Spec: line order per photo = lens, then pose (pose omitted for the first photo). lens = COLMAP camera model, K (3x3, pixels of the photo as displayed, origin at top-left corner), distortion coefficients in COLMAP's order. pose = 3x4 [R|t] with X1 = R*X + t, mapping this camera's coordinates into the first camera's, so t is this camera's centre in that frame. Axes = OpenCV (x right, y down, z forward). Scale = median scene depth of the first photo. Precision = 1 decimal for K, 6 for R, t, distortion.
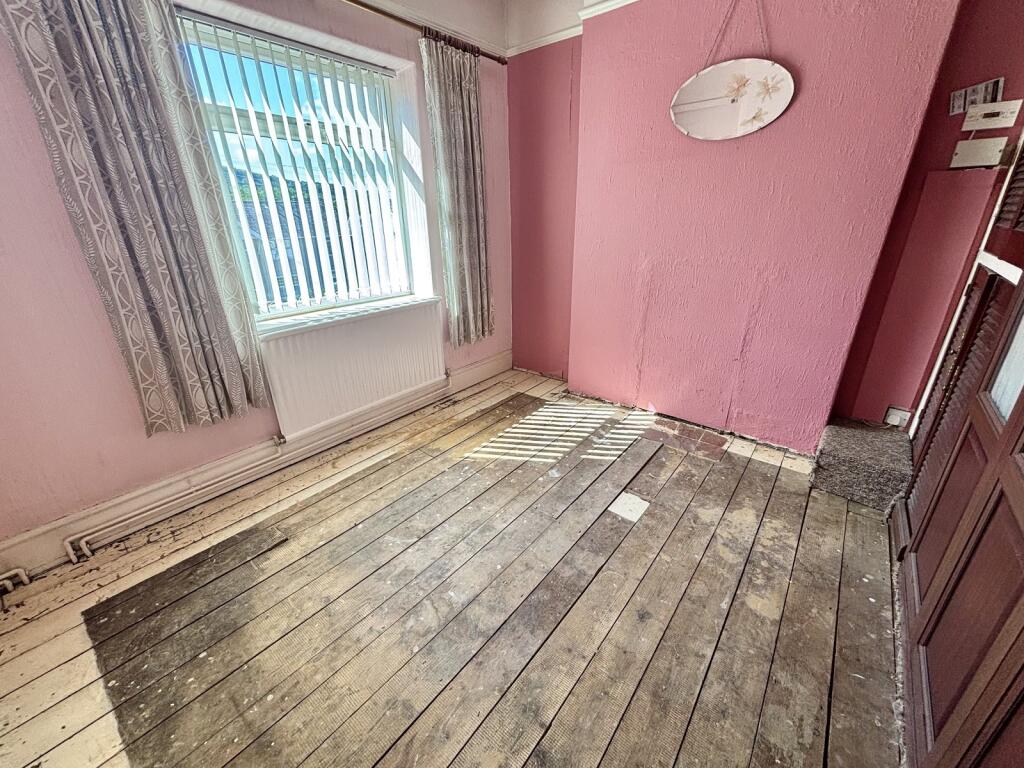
lens RADIAL K [[416.5, 0, 510.5], [0, 416.5, 383.6], [0, 0, 1]] dist [0.000781, 0.000242]
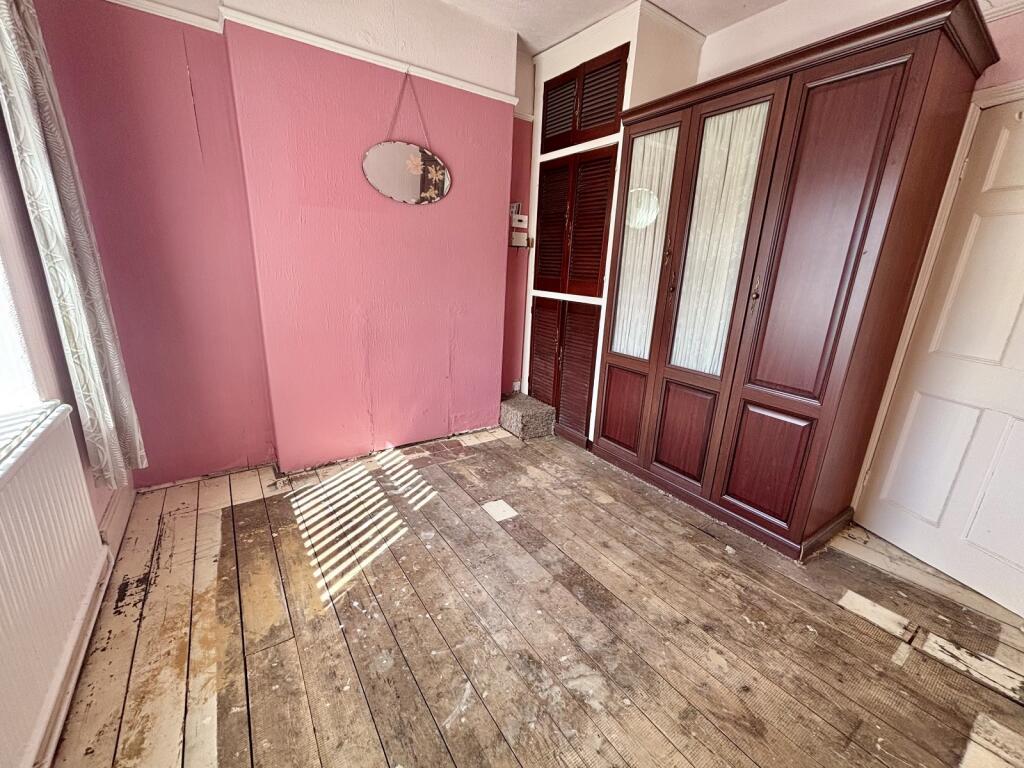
lens RADIAL K [[416.5, 0, 510.5], [0, 416.5, 383.6], [0, 0, 1]] dist [0.000781, 0.000242]
pose [[0.274045, -0.238069, 0.931784, -0.547992], [0.316623, 0.937196, 0.146331, -0.152678], [-0.908102, 0.254923, 0.332212, 0.390616]]
